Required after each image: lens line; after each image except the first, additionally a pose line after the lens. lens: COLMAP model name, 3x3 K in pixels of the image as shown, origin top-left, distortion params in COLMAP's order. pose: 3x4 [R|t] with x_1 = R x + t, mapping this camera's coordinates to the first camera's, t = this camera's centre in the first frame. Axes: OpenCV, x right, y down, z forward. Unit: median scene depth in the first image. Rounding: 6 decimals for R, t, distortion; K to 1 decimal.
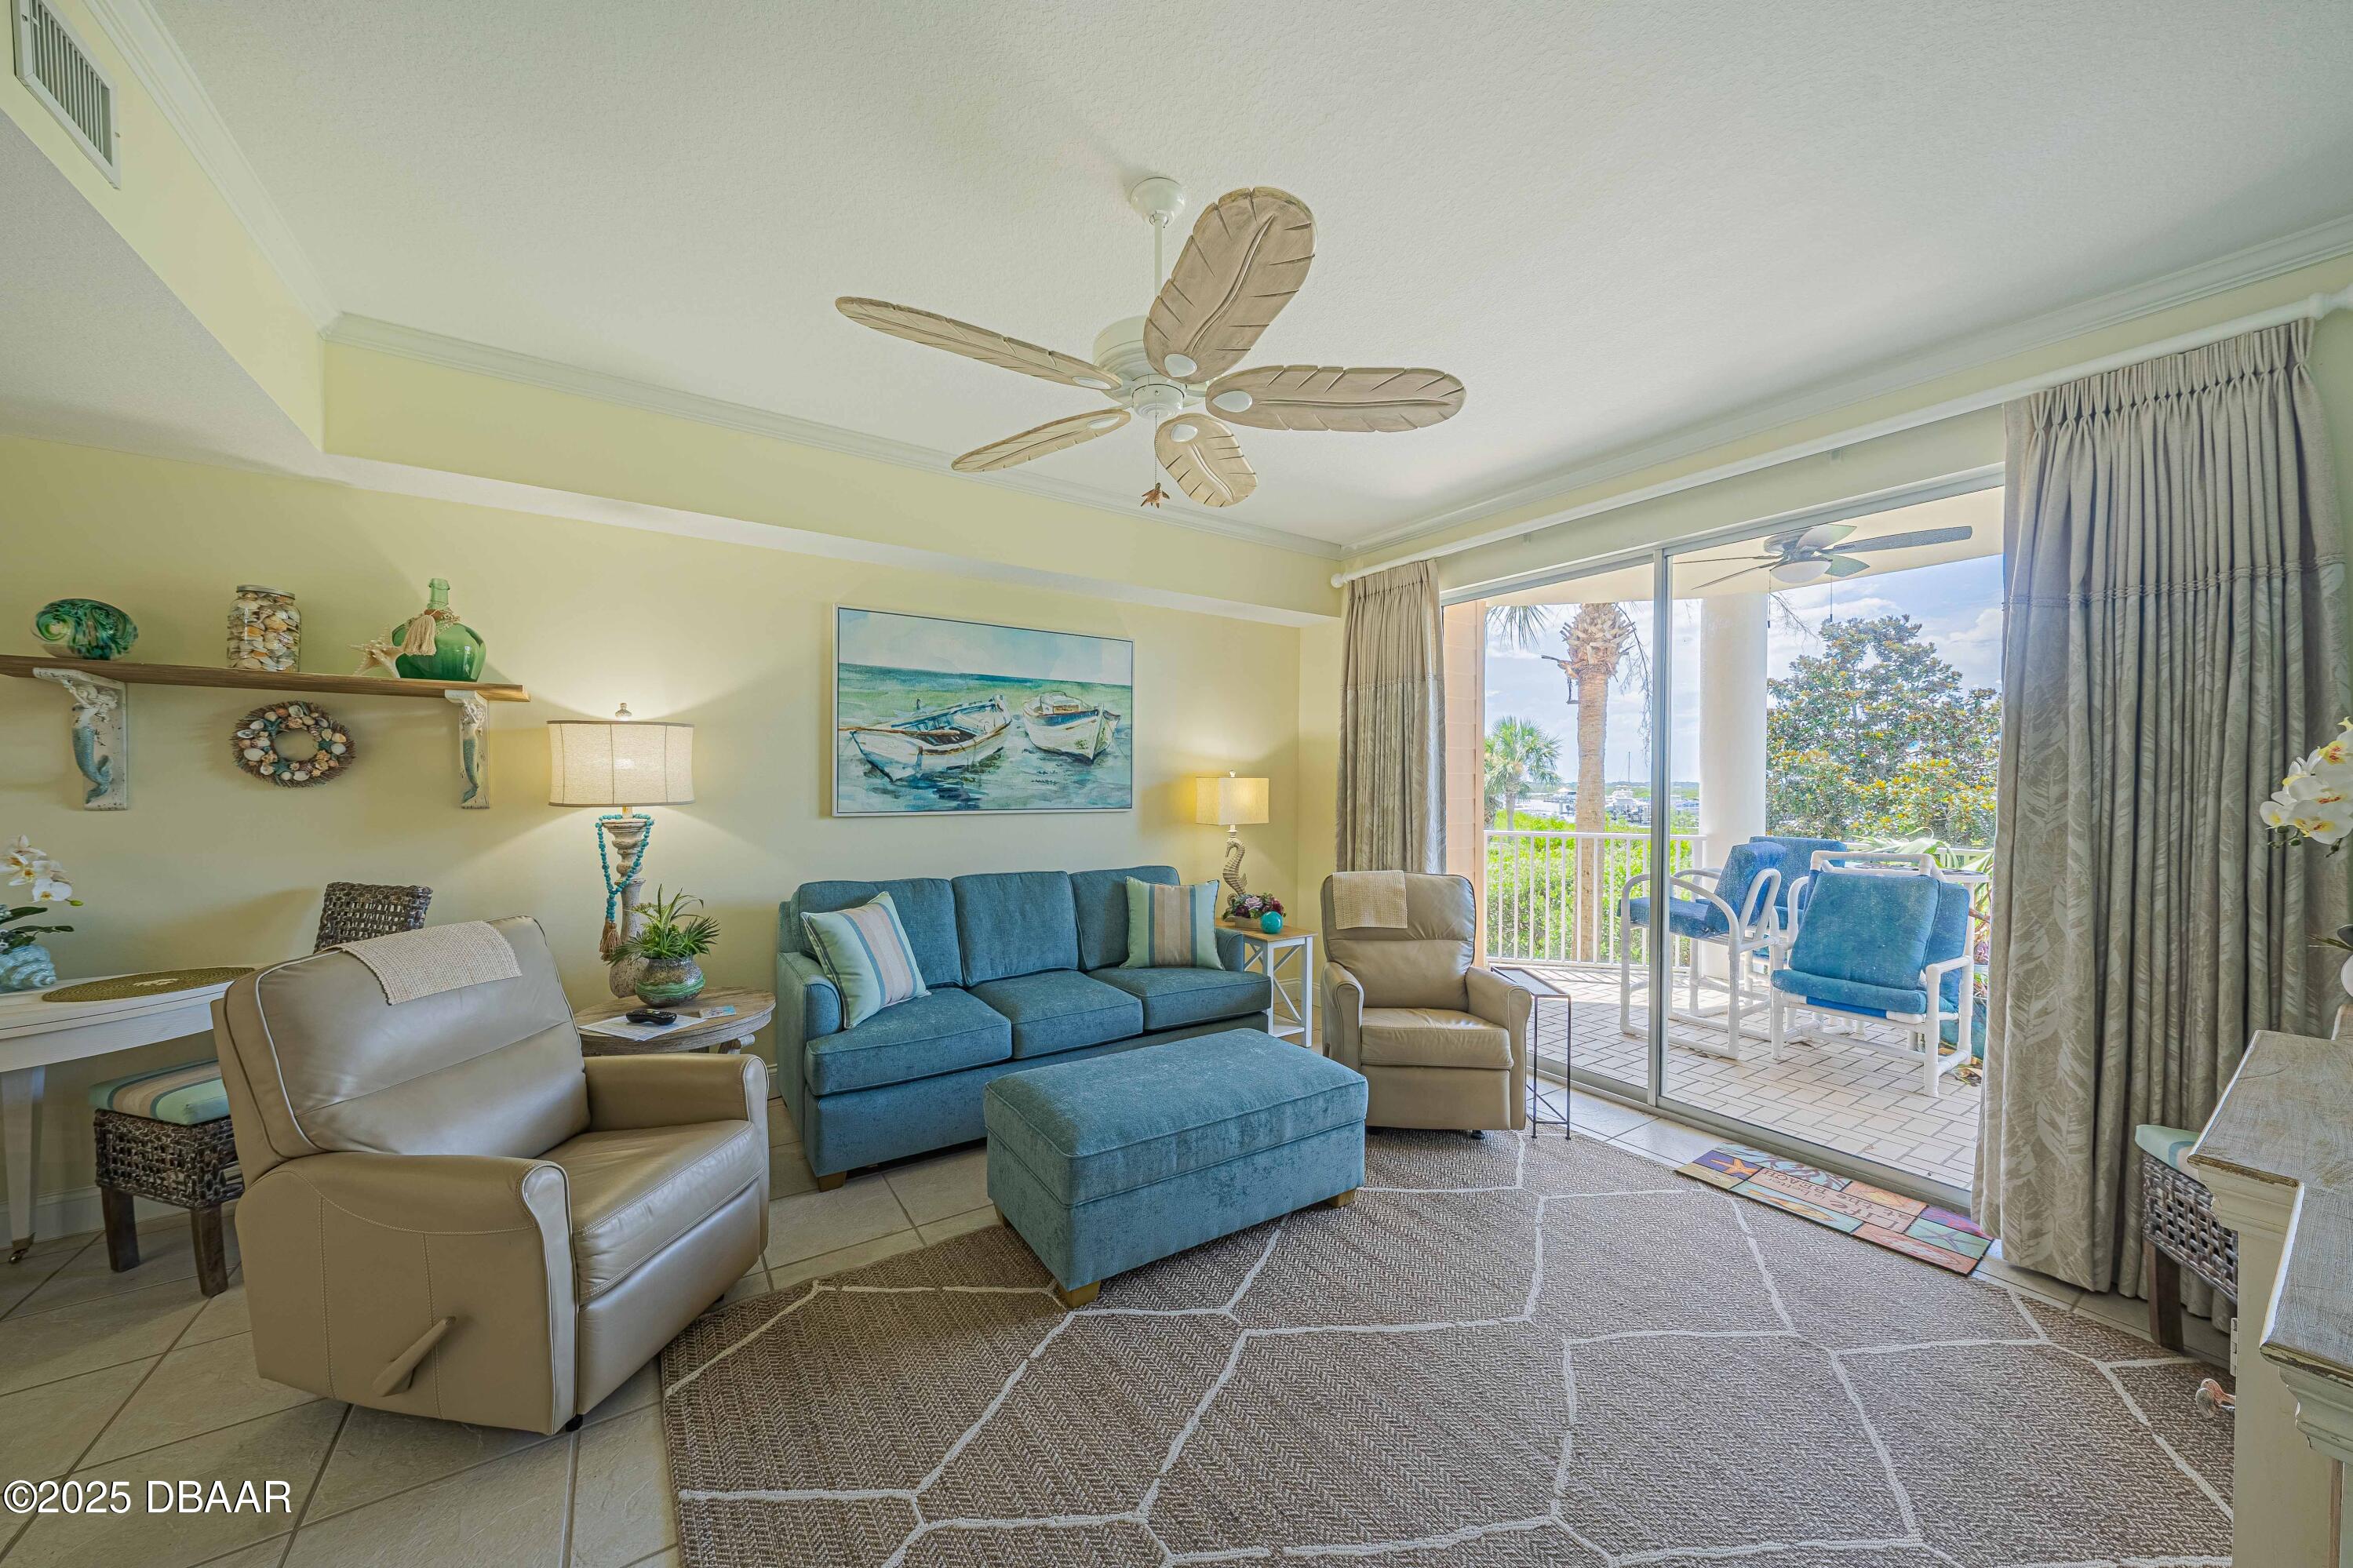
lens RADIAL K [[811.5, 0, 1175.6], [0, 811.5, 789.2], [0, 0, 1]] dist [-0.000865, -0.000273]
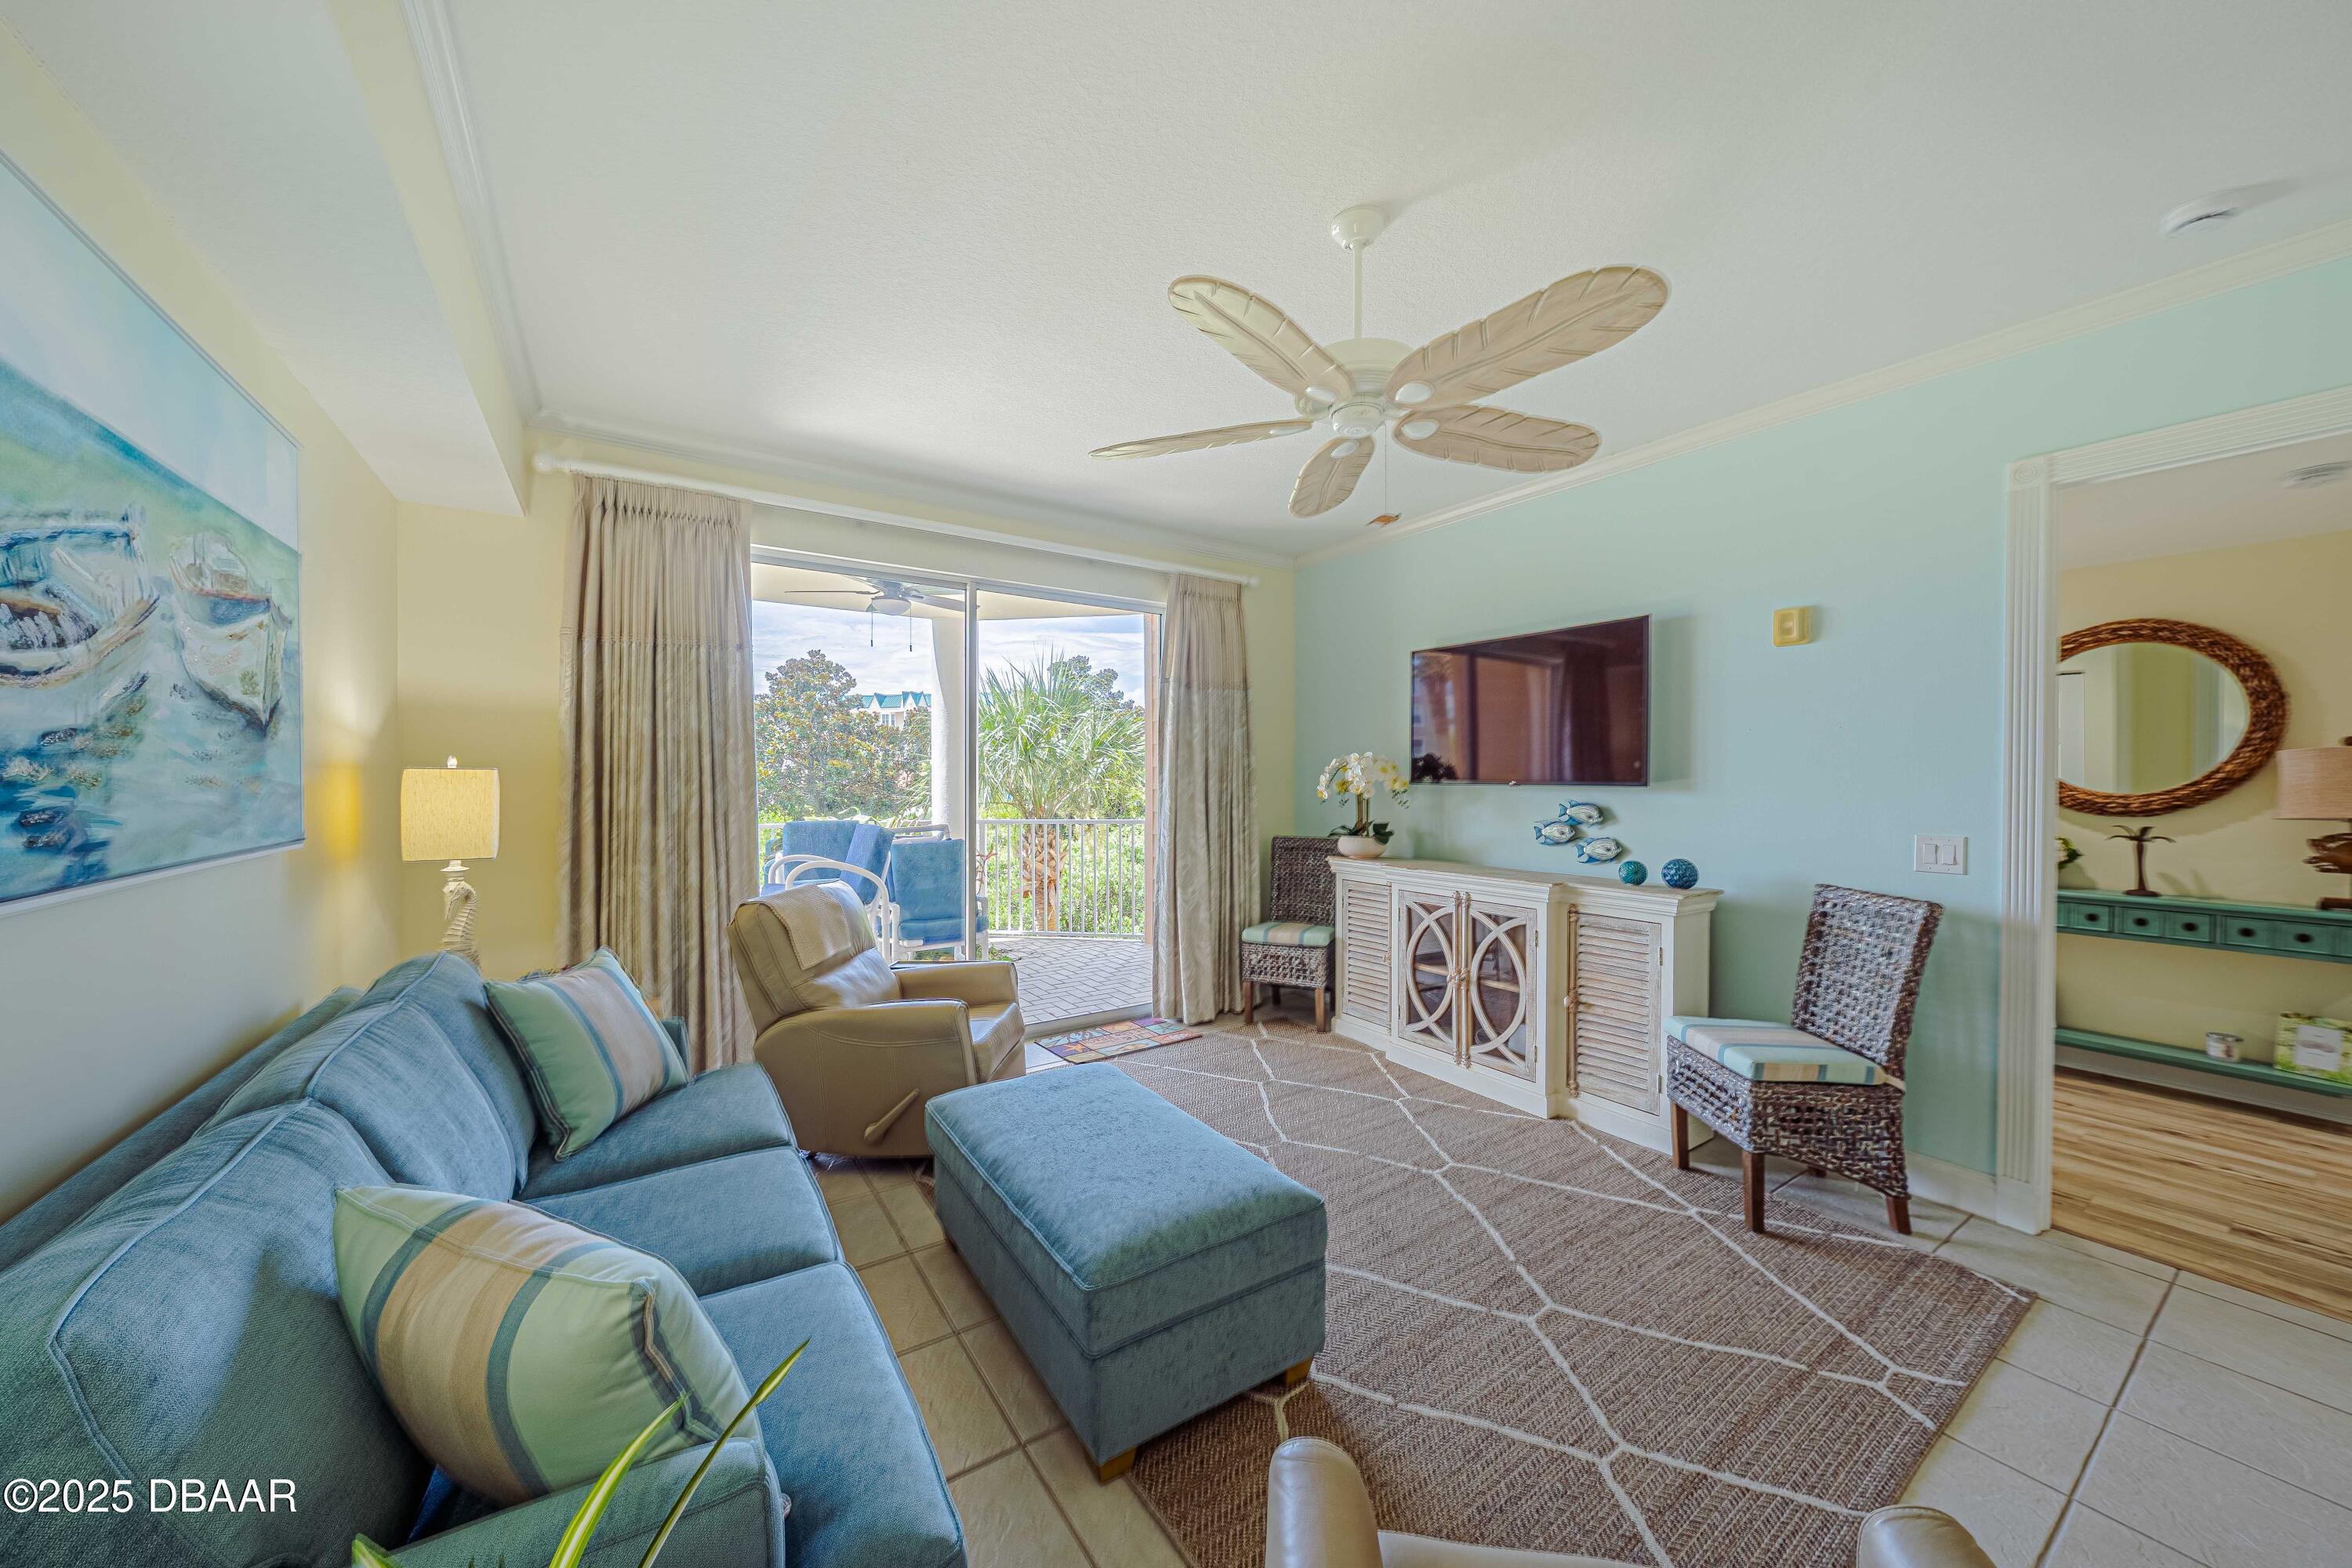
lens RADIAL K [[811.2, 0, 1177.8], [0, 811.2, 782.2], [0, 0, 1]] dist [-0.000865, -0.000273]
pose [[0.008453, -0.013876, 0.999868, -0.243248], [0.003839, 0.999897, 0.013844, -0.005749], [-0.999957, 0.003721, 0.008505, 0.272933]]
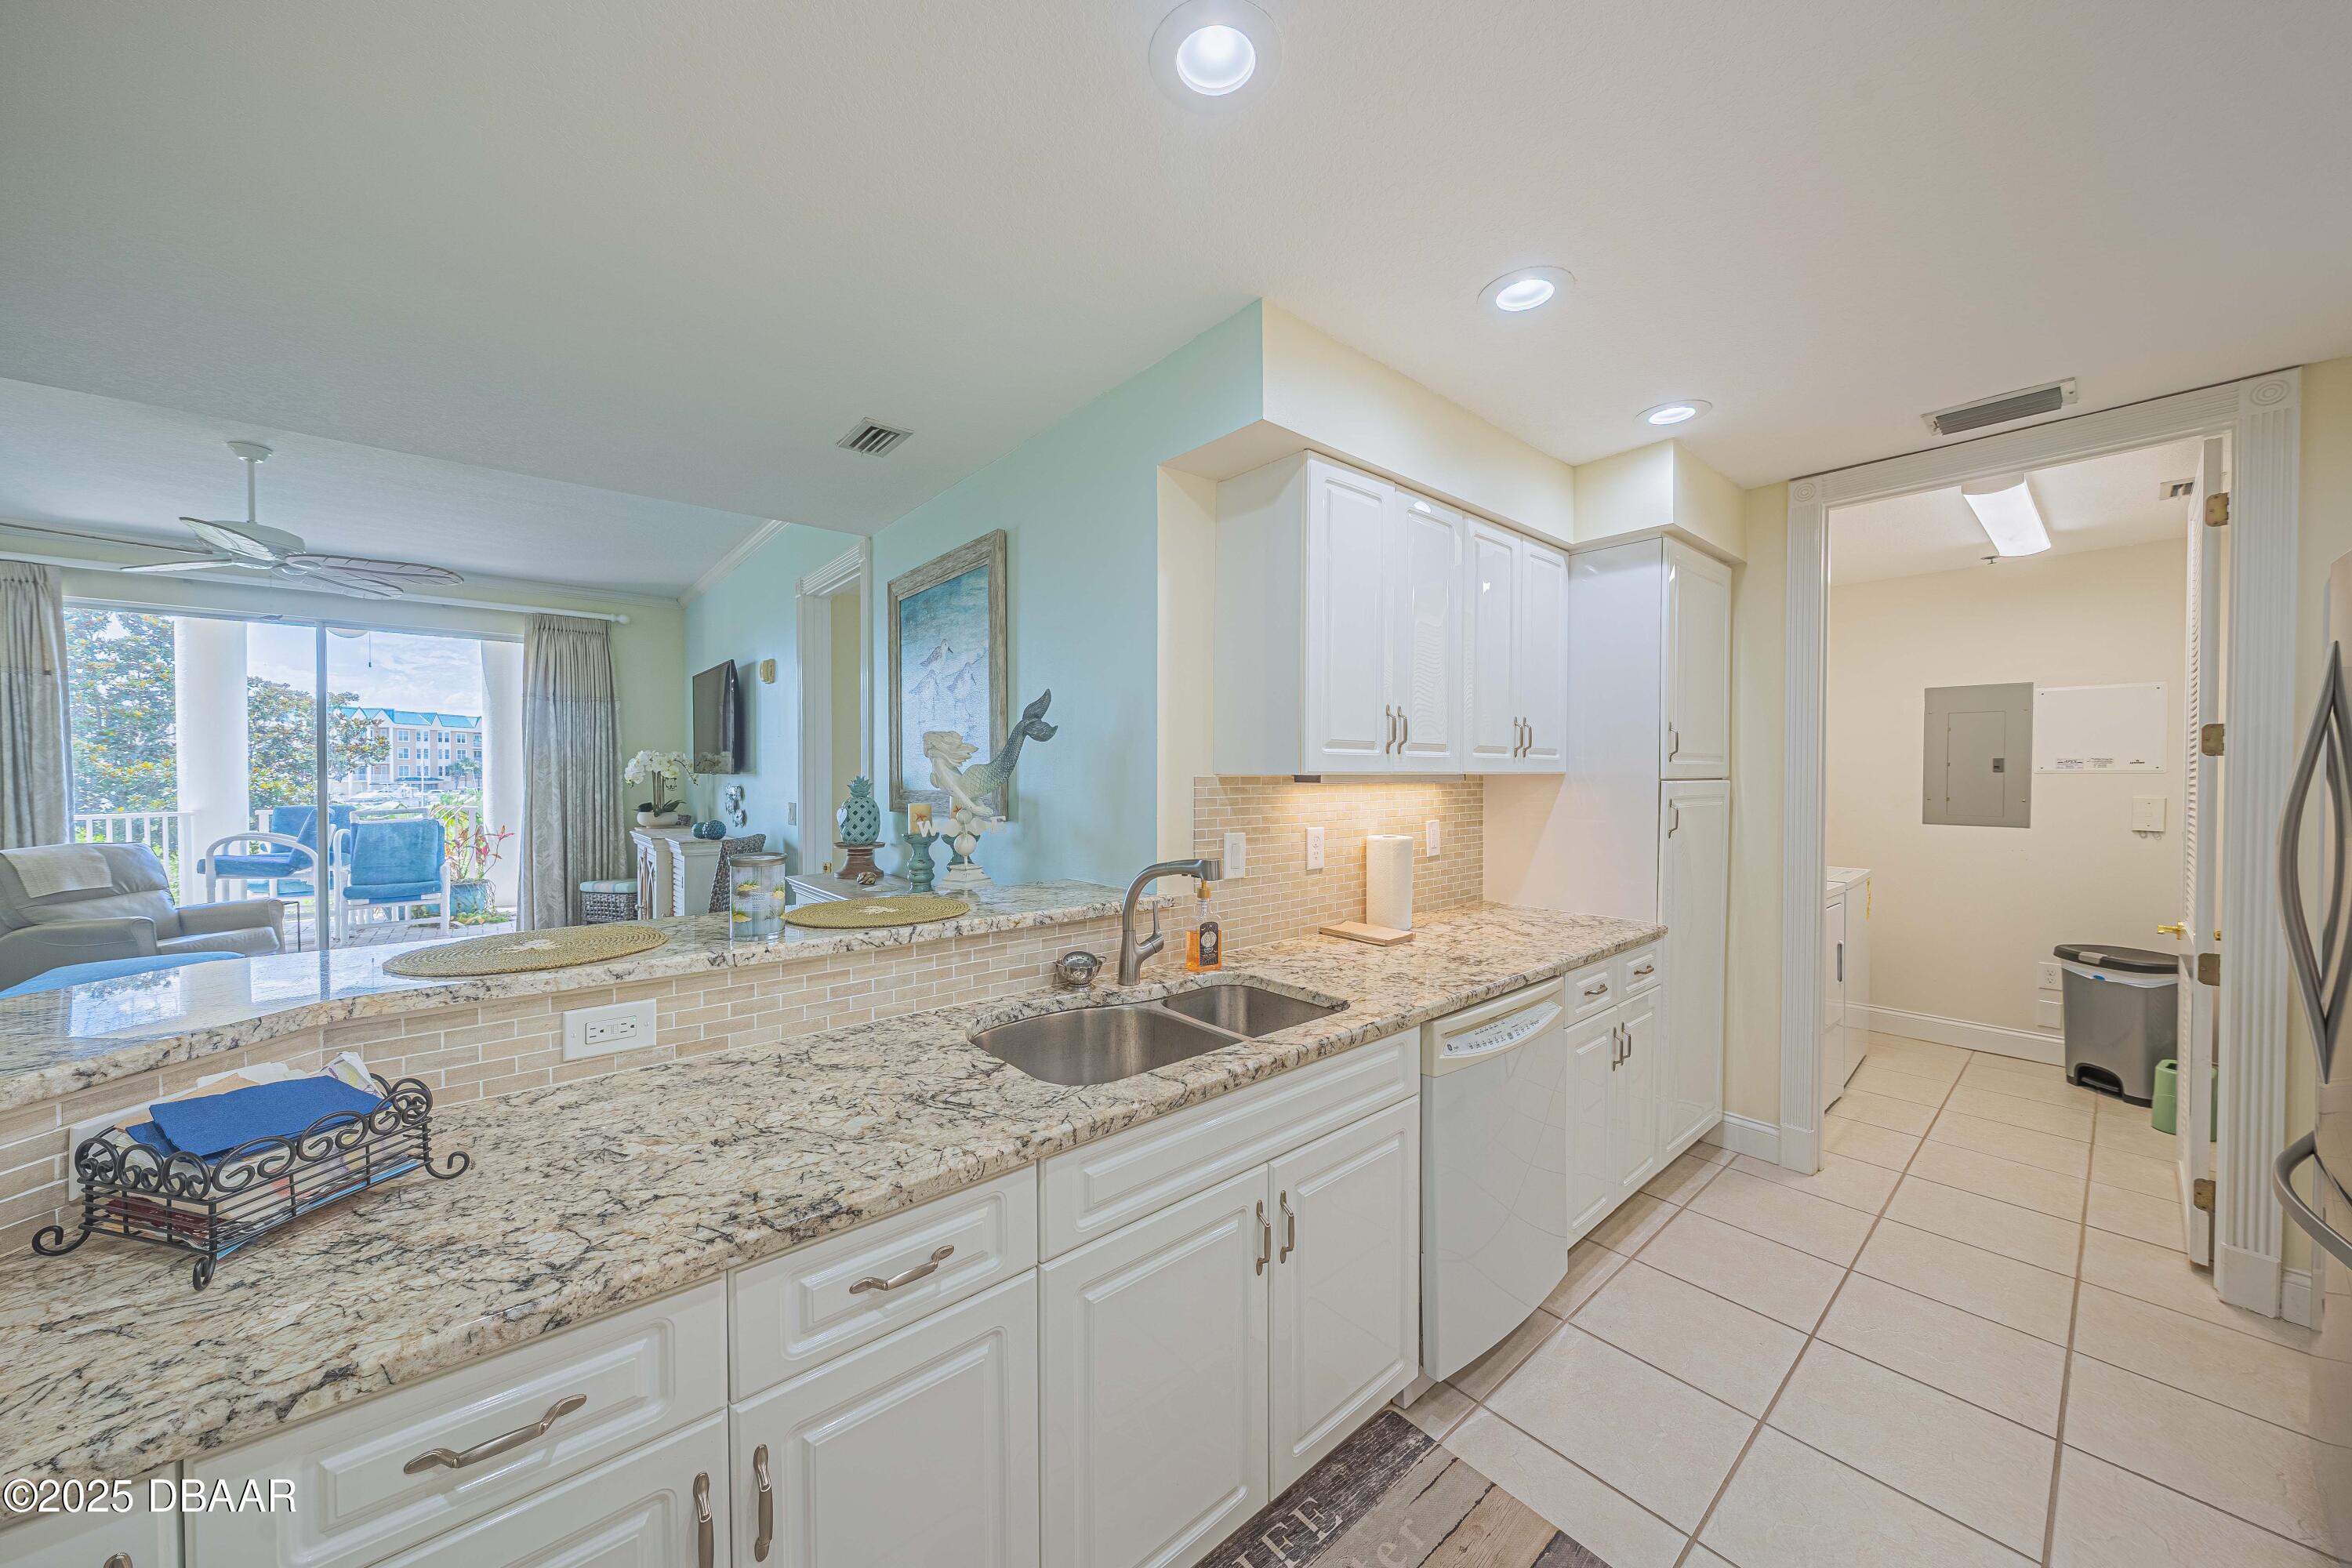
lens RADIAL K [[811.2, 0, 1174.1], [0, 811.2, 786.7], [0, 0, 1]] dist [-0.000865, -0.000273]
pose [[-0.114956, -0.023380, 0.993095, -0.471130], [0.003835, 0.999705, 0.023979, -0.000848], [-0.993363, 0.006565, -0.114833, -0.191715]]
